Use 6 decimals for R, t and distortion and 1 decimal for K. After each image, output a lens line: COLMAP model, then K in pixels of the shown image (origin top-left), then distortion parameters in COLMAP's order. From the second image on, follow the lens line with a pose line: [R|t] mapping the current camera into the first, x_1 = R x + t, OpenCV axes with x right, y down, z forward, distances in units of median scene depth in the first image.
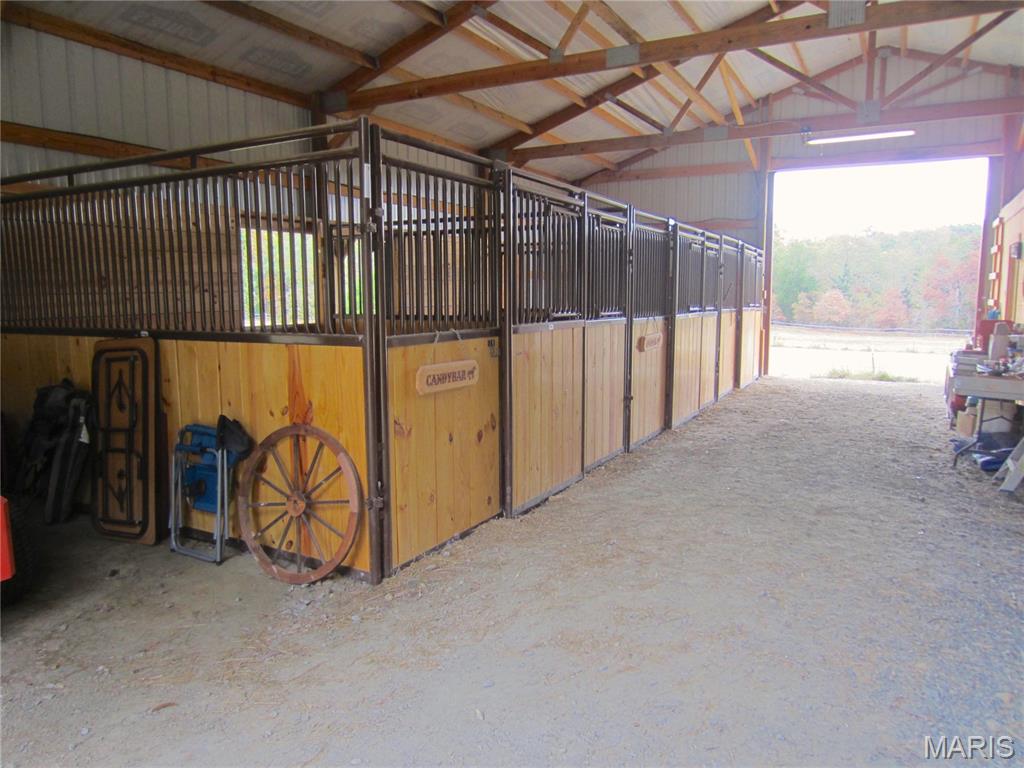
lens RADIAL K [[726.0, 0, 511.4], [0, 726.0, 388.0], [0, 0, 1]] dist [-0.039333, 0.019419]
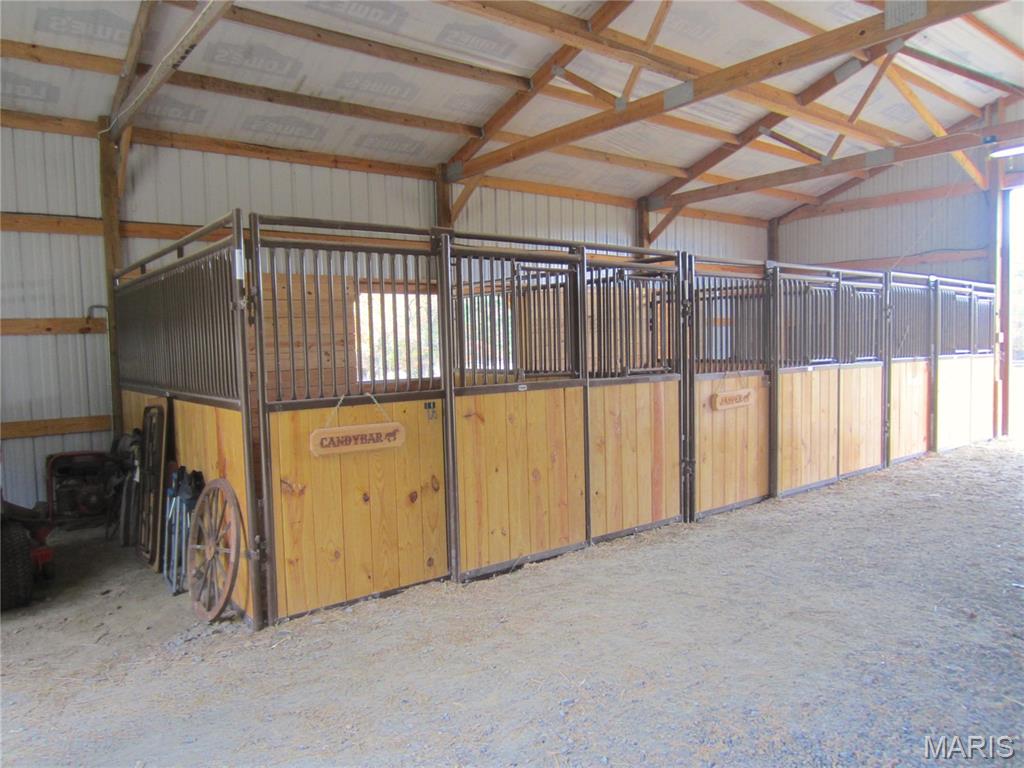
lens RADIAL K [[726.0, 0, 509.5], [0, 726.0, 388.9], [0, 0, 1]] dist [-0.039333, 0.019419]
pose [[0.922267, 0.004496, -0.386528, 0.395419], [-0.027517, 0.998159, -0.054048, -0.028272], [0.385573, 0.060483, 0.920693, 0.092186]]
